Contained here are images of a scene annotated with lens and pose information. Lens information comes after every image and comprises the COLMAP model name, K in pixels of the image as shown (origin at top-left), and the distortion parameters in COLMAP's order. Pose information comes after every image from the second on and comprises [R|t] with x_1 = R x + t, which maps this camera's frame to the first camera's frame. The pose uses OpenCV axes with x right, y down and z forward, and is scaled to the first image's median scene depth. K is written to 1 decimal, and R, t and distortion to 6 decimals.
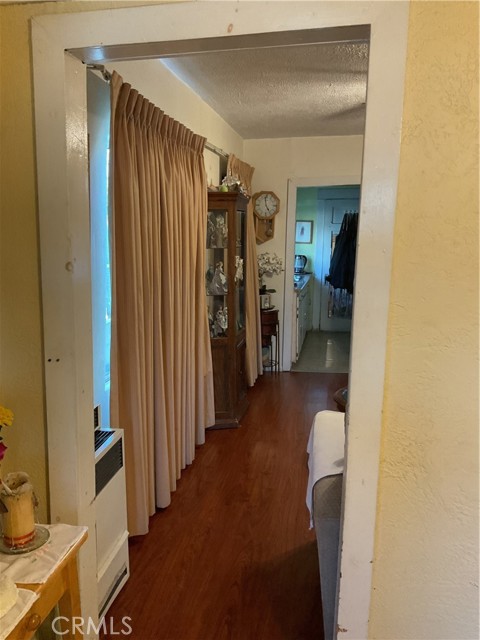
lens RADIAL K [[524.7, 0, 239.6], [0, 524.7, 320.9], [0, 0, 1]] dist [0.075740, -0.152152]
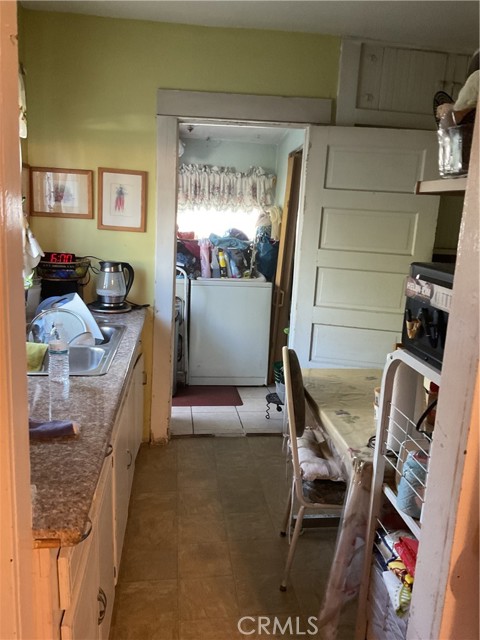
lens RADIAL K [[524.7, 0, 238.1], [0, 524.7, 321.3], [0, 0, 1]] dist [0.075740, -0.152152]
pose [[0.957462, -0.025704, 0.287411, 0.088978], [0.018470, 0.999441, 0.027855, -0.090041], [-0.287966, -0.021362, 0.957402, 0.605055]]
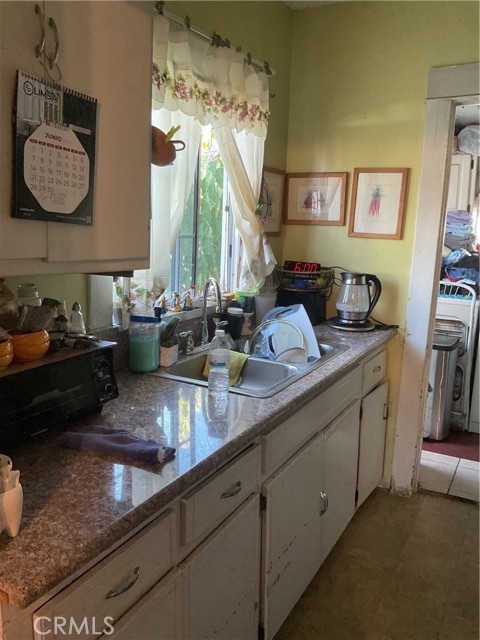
lens RADIAL K [[524.7, 0, 238.2], [0, 524.7, 318.1], [0, 0, 1]] dist [0.075740, -0.152152]
pose [[0.943970, 0.071828, -0.322119, 0.150840], [-0.075694, 0.997131, 0.000526, -0.089970], [0.321232, 0.023886, 0.946699, 0.655807]]
